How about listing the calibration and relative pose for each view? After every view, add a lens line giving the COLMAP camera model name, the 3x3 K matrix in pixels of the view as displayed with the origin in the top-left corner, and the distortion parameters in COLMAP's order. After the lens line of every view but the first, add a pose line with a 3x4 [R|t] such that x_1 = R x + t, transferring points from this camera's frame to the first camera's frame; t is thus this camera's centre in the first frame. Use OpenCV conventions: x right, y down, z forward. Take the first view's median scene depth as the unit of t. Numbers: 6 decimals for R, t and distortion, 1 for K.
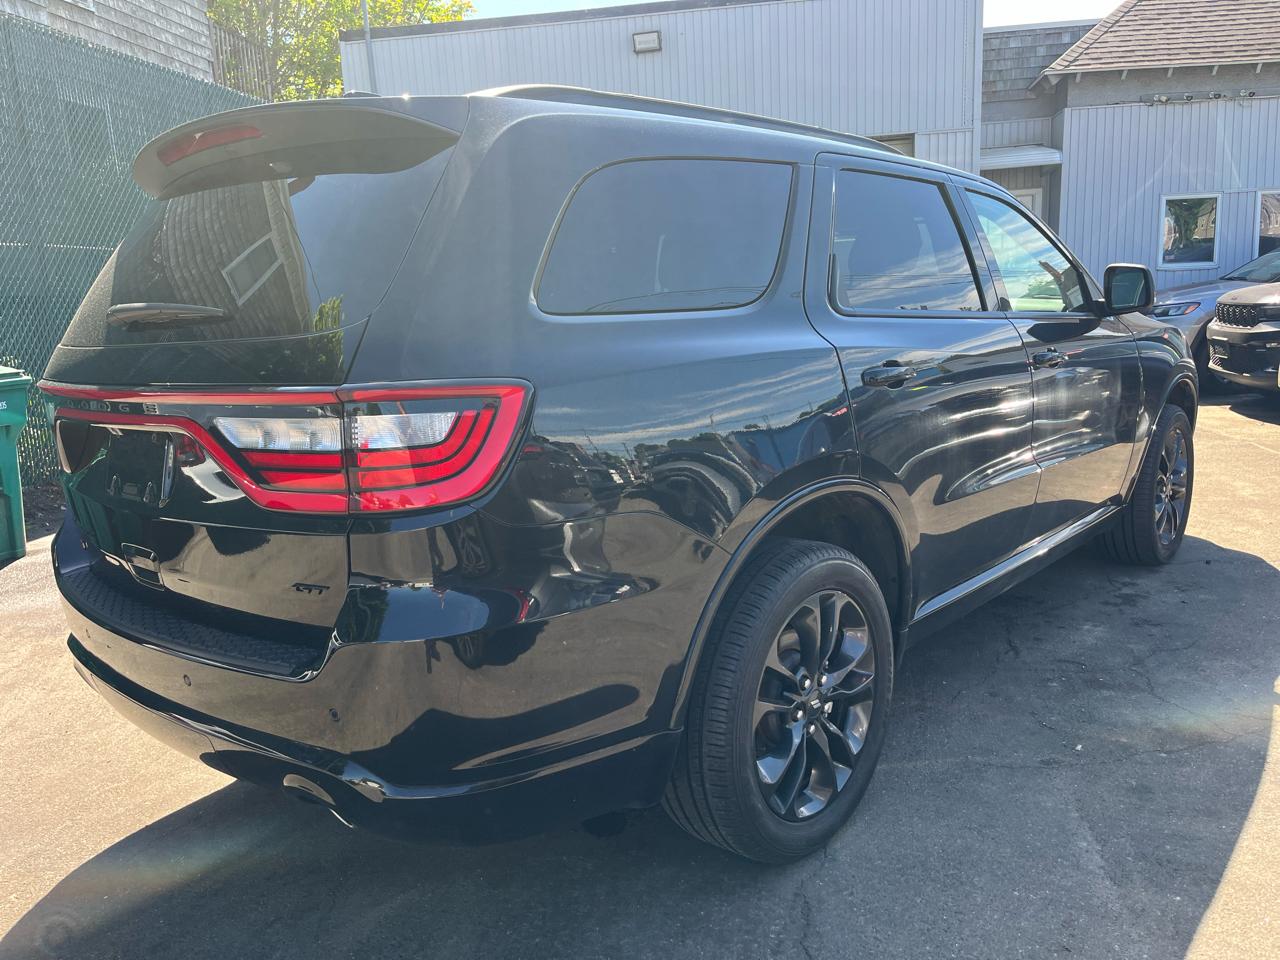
lens RADIAL K [[1017.5, 0, 662.1], [0, 1017.5, 477.6], [0, 0, 1]] dist [0.088430, -0.144207]
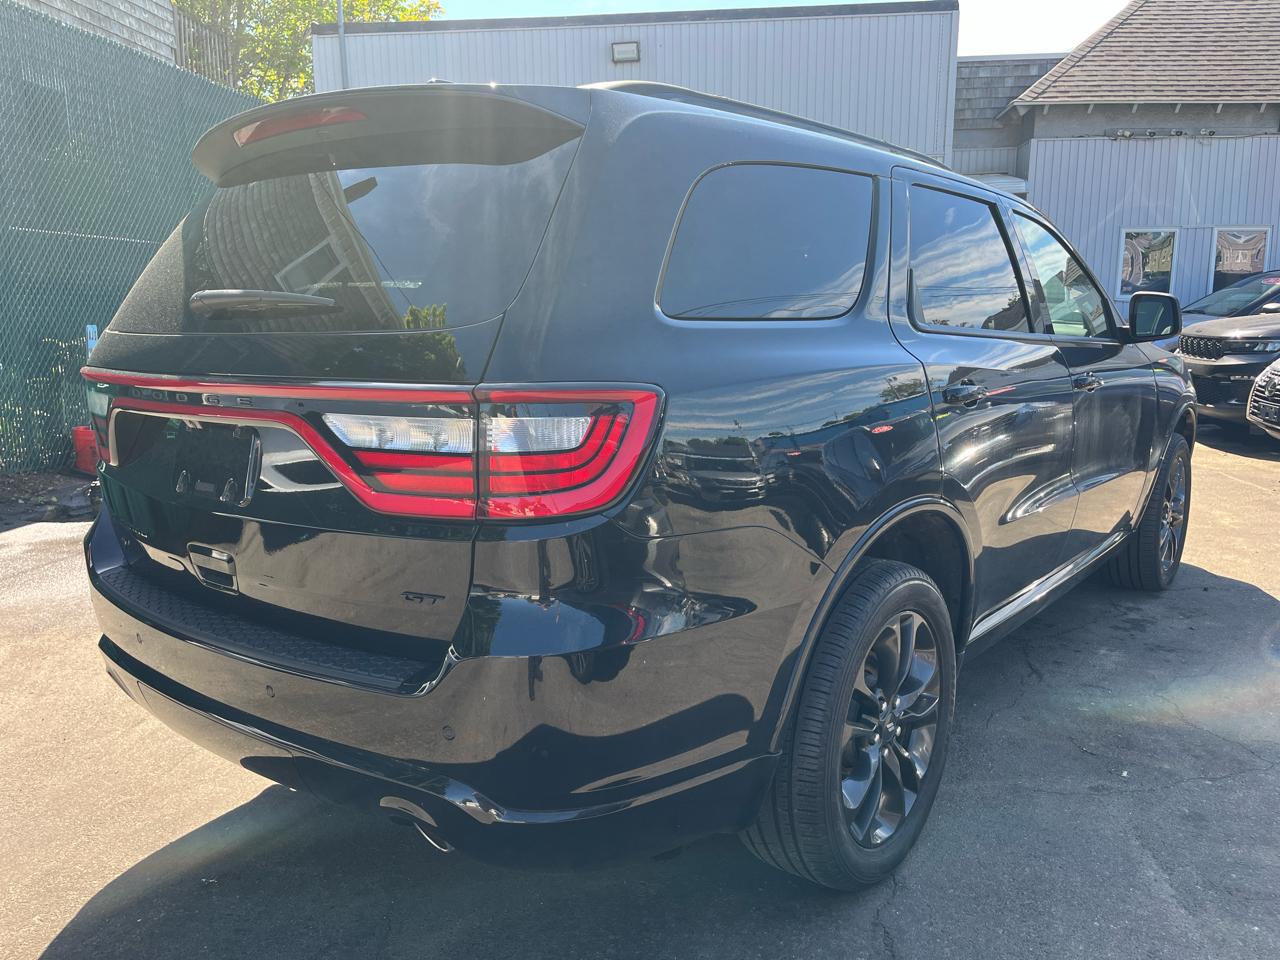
lens RADIAL K [[1017.5, 0, 662.1], [0, 1017.5, 477.6], [0, 0, 1]] dist [0.088430, -0.144207]
pose [[0.997989, 0.031062, 0.055251, -0.123317], [-0.030450, 0.999466, -0.011886, 0.001395], [-0.055591, 0.010180, 0.998402, 0.031334]]
